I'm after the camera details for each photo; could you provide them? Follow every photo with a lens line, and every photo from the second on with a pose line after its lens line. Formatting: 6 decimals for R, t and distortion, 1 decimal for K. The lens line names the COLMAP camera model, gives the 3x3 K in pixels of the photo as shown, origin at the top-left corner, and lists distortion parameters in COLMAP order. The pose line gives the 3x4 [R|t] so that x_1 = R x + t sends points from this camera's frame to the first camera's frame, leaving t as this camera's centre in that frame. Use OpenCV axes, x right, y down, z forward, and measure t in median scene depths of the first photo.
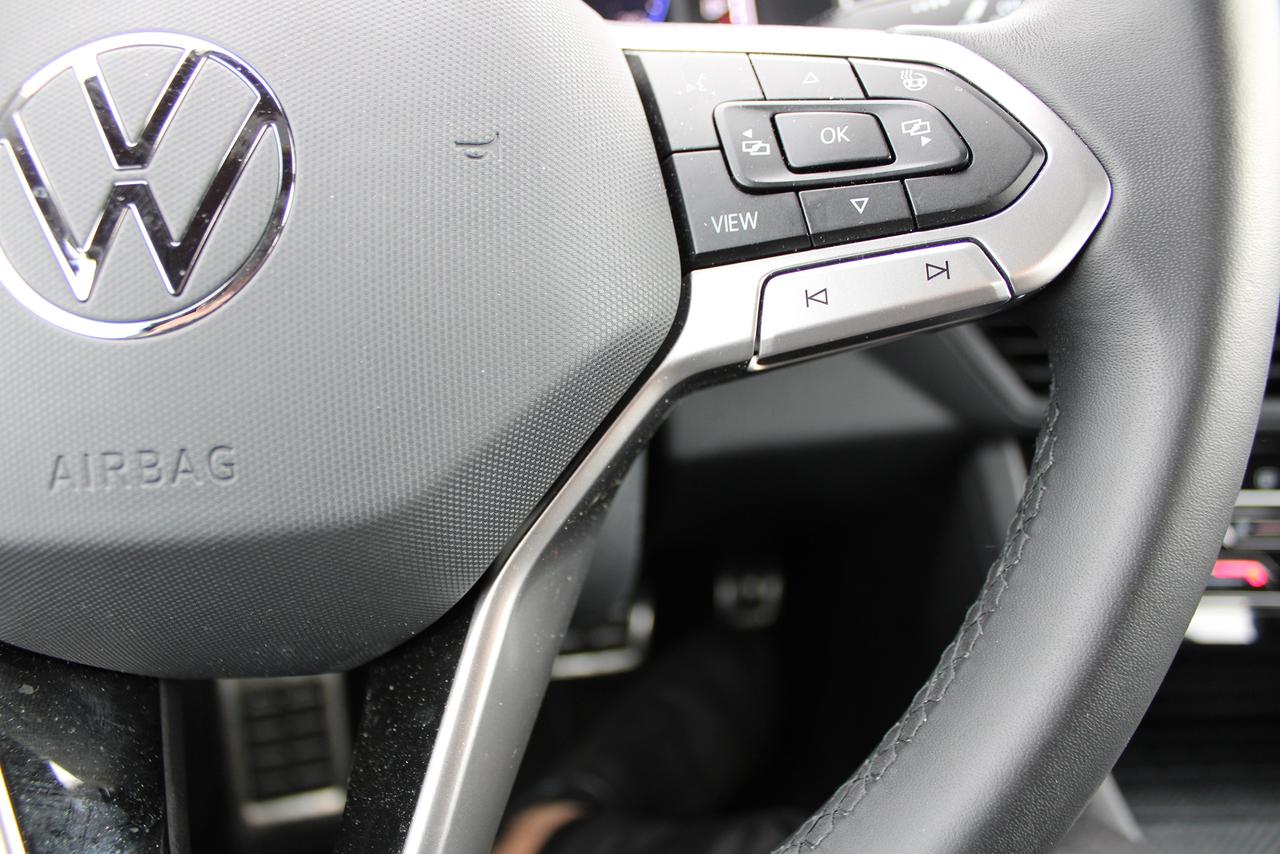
lens RADIAL K [[699.2, 0, 640.0], [0, 699.2, 427.0], [0, 0, 1]] dist [-0.083760, 0.024718]
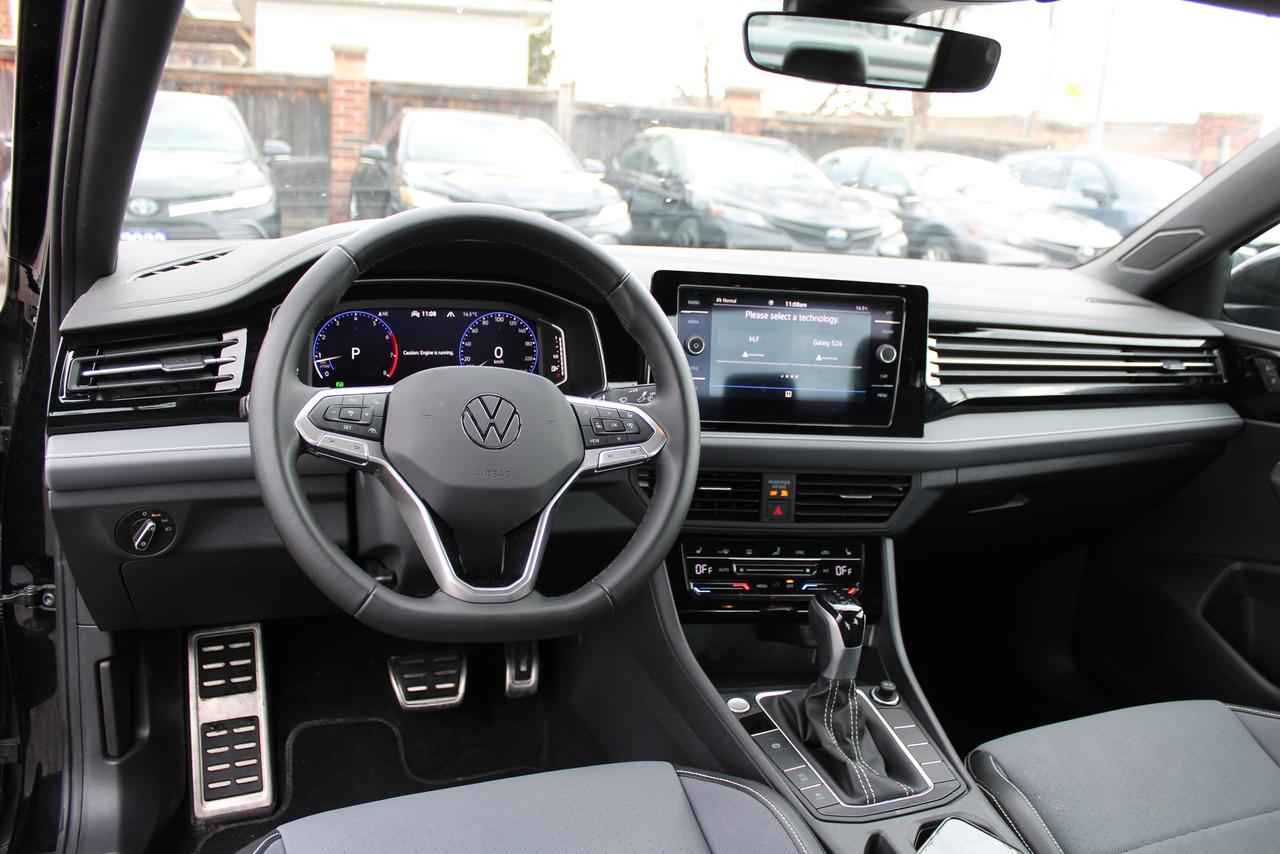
lens RADIAL K [[699.2, 0, 640.0], [0, 699.2, 427.0], [0, 0, 1]] dist [-0.083760, 0.024718]
pose [[0.931008, 0.098116, 0.351565, -1.252446], [0.014236, 0.952699, -0.303582, 1.068619], [-0.364722, 0.287642, 0.885573, -3.373488]]
